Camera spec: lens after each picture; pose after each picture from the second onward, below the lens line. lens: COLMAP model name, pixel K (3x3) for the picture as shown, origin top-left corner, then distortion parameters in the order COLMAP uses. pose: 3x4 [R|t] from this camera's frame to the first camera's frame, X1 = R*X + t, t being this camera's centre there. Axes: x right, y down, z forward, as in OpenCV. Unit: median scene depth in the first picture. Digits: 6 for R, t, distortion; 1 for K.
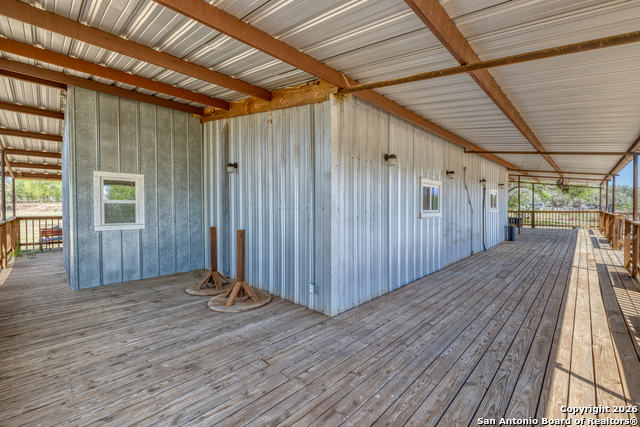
lens RADIAL K [[272.3, 0, 320.2], [0, 272.3, 211.8], [0, 0, 1]] dist [0.000163, 0.000586]
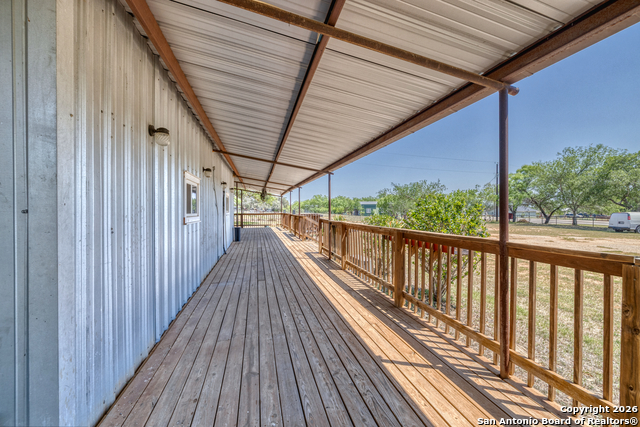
lens RADIAL K [[272.3, 0, 319.9], [0, 272.3, 212.5], [0, 0, 1]] dist [0.000163, 0.000586]
pose [[0.541781, -0.010455, 0.840455, -0.090835], [0.019064, 0.999818, 0.000148, -0.004516], [-0.840304, 0.015942, 0.541881, 0.418987]]
